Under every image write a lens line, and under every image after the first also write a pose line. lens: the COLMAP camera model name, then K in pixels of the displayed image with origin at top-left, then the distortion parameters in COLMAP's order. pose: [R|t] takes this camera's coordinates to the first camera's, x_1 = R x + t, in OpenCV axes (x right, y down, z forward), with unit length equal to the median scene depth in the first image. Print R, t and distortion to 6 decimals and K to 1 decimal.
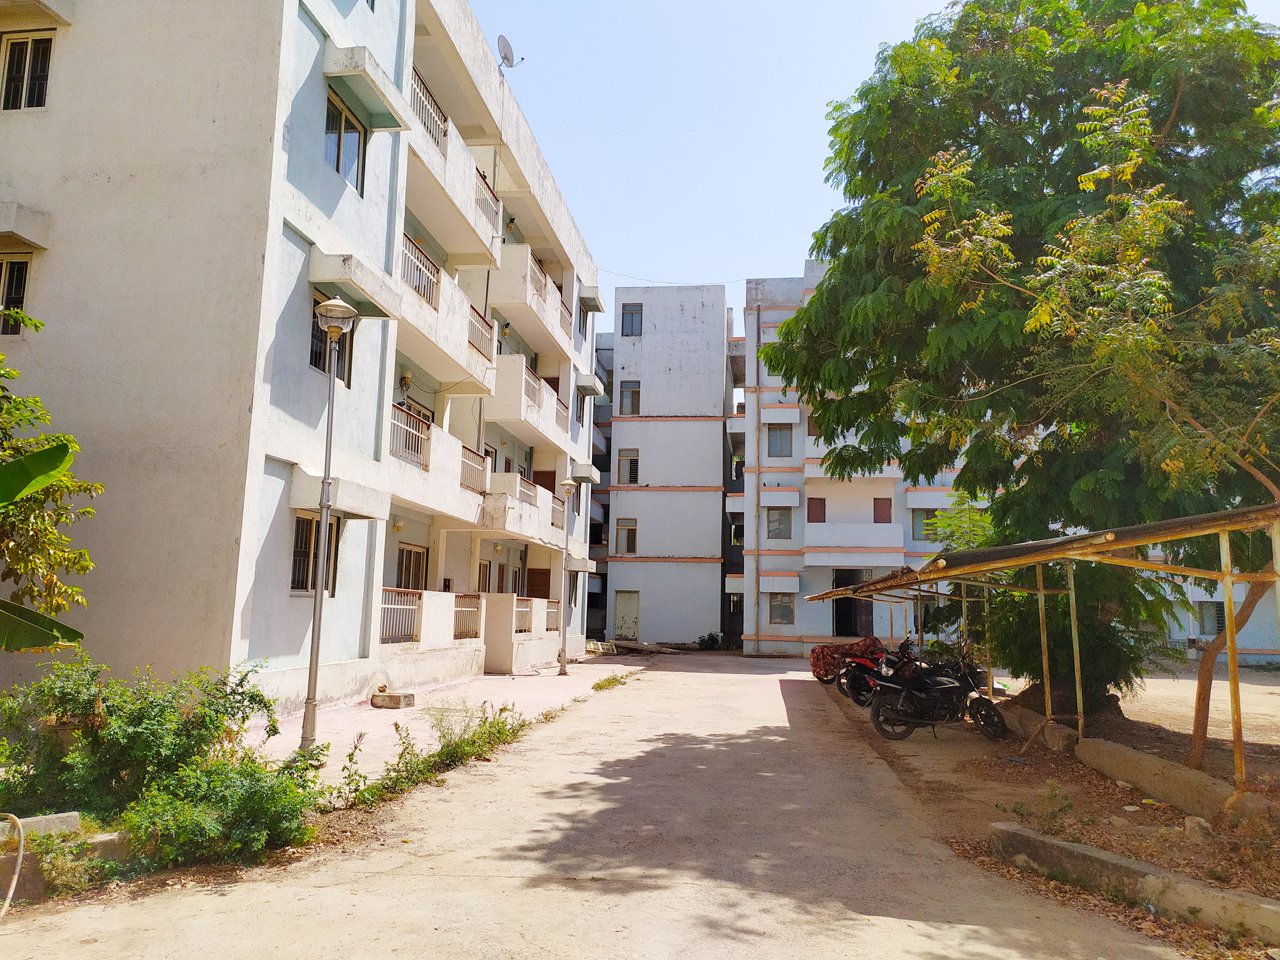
lens RADIAL K [[866.2, 0, 640.0], [0, 866.2, 483.7], [0, 0, 1]] dist [-0.002888, -0.000102]
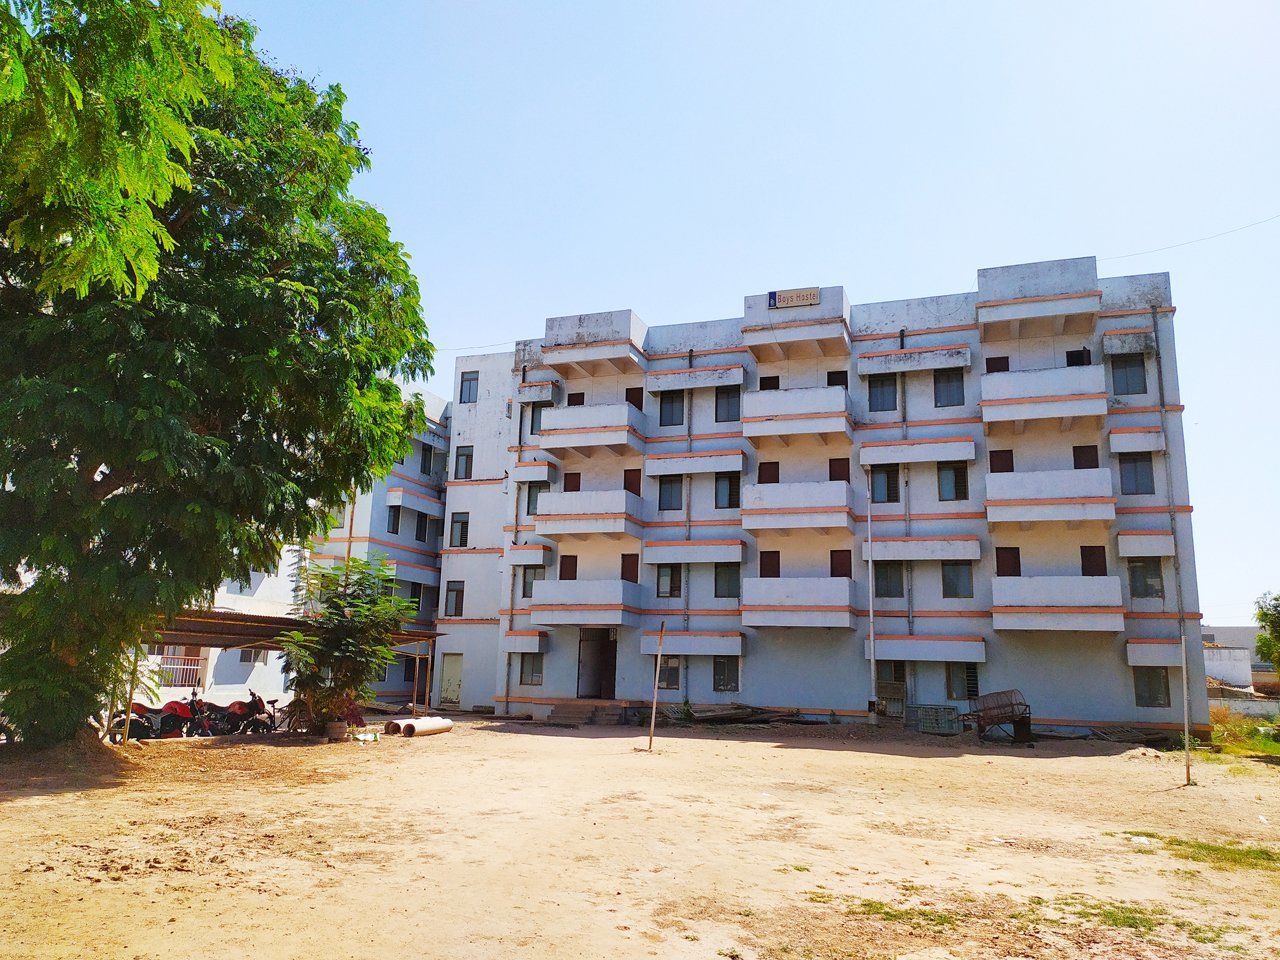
lens RADIAL K [[961.6, 0, 640.8], [0, 961.6, 475.9], [0, 0, 1]] dist [0.089178, 0.002144]
pose [[0.950209, -0.062471, -0.305286, 0.542478], [0.041733, 0.996385, -0.073997, 0.009680], [0.308805, 0.057572, 0.949381, -0.017678]]
